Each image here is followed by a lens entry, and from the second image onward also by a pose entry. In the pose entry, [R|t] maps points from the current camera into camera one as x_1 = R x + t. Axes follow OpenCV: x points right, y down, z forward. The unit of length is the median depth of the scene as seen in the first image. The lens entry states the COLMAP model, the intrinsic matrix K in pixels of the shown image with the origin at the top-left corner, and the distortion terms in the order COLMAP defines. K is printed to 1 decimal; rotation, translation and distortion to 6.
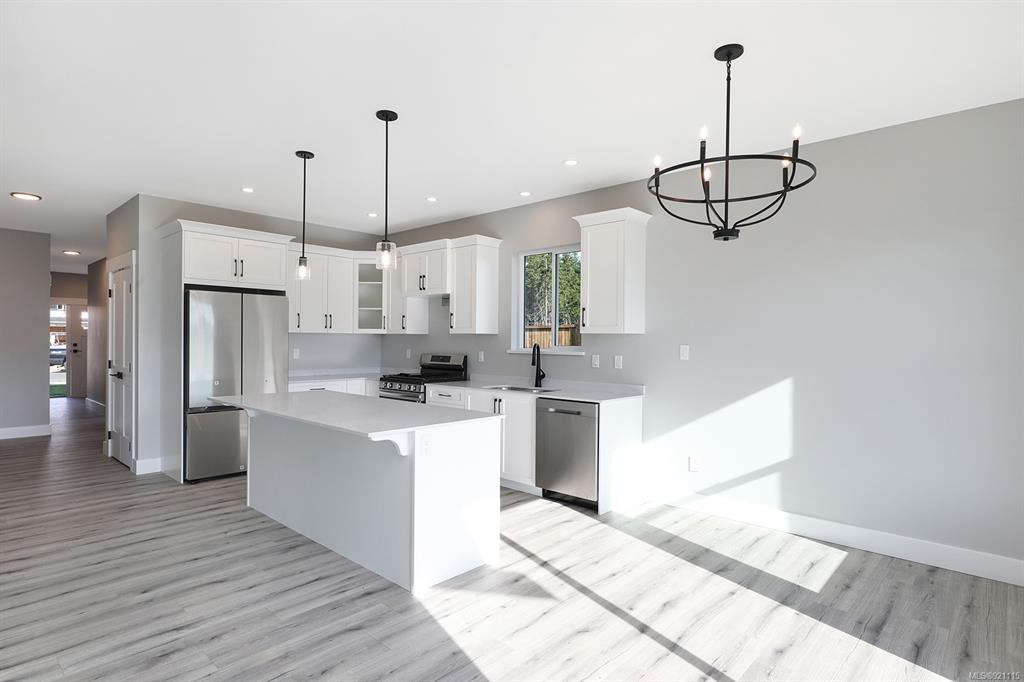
lens RADIAL K [[534.7, 0, 509.2], [0, 534.7, 343.2], [0, 0, 1]] dist [0.002135, 0.001359]
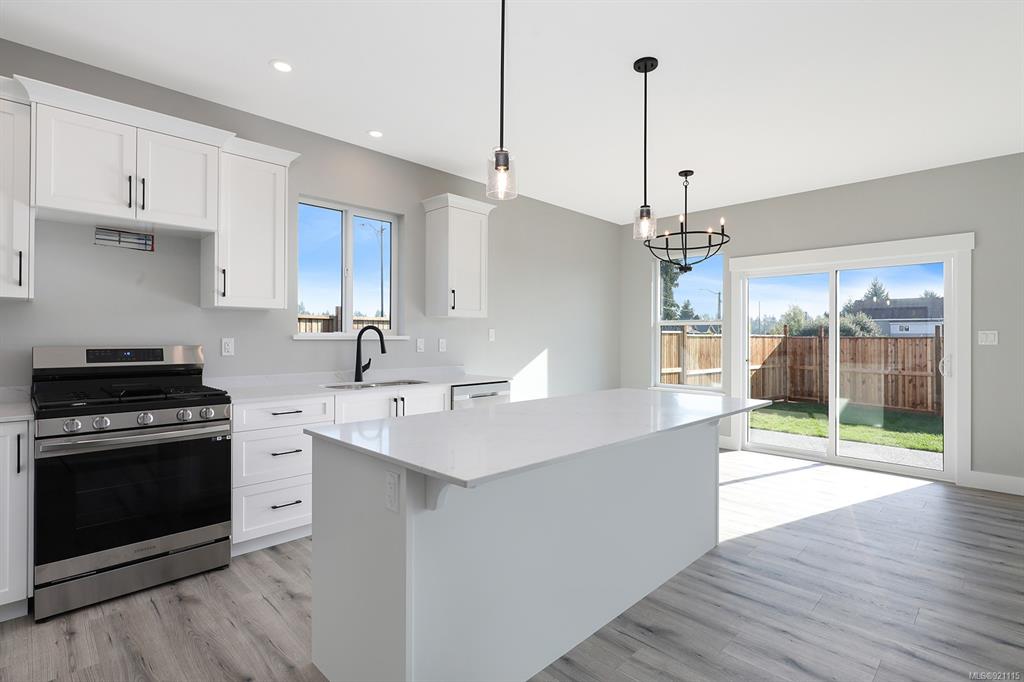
lens RADIAL K [[498.1, 0, 513.2], [0, 498.1, 336.5], [0, 0, 1]] dist [0.000927, 0.000094]
pose [[0.037680, -0.006698, 0.999267, -0.675604], [0.000003, 0.999978, 0.006703, 0.011301], [-0.999290, -0.000250, 0.037679, 0.756432]]
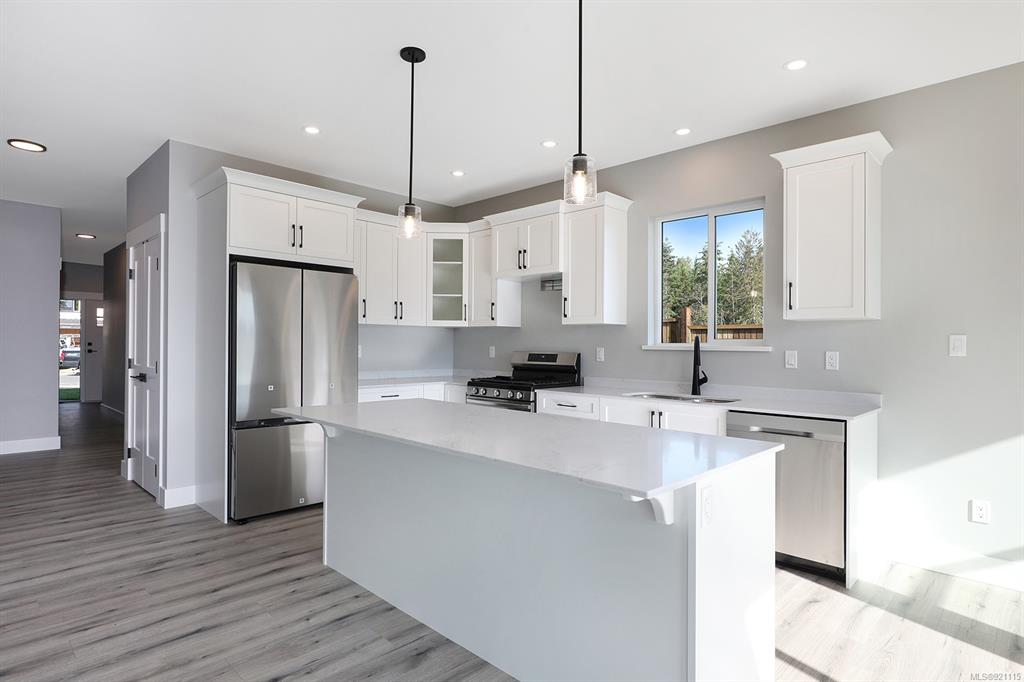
lens RADIAL K [[551.5, 0, 504.2], [0, 551.5, 342.8], [0, 0, 1]] dist [0.003423, 0.000850]
pose [[0.999244, 0.000642, -0.038876, -0.182491], [-0.000940, 0.999970, -0.007667, 0.016361], [0.038870, 0.007697, 0.999215, 0.231790]]
